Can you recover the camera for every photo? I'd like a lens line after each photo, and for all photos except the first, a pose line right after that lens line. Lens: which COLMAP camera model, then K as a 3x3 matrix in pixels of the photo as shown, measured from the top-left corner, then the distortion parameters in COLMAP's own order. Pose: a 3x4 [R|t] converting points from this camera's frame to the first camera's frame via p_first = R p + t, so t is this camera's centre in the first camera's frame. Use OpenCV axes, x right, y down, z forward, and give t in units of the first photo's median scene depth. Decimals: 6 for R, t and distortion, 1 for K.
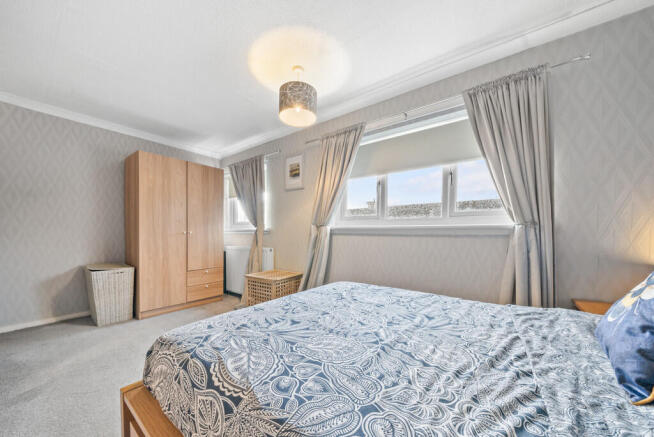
lens RADIAL K [[229.8, 0, 321.1], [0, 229.8, 232.2], [0, 0, 1]] dist [-0.001753, 0.000196]
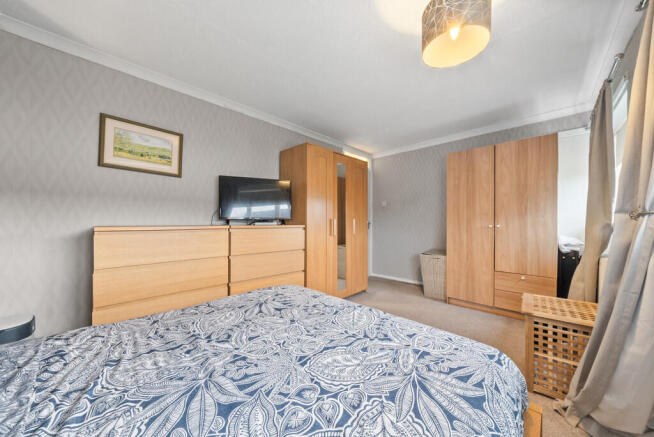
lens RADIAL K [[229.8, 0, 327.4], [0, 229.8, 219.2], [0, 0, 1]] dist [-0.001753, 0.000196]
pose [[-0.107680, -0.011179, -0.994123, 0.882010], [0.002297, 0.999931, -0.011494, -0.046356], [0.994183, -0.003521, -0.107647, 1.168048]]
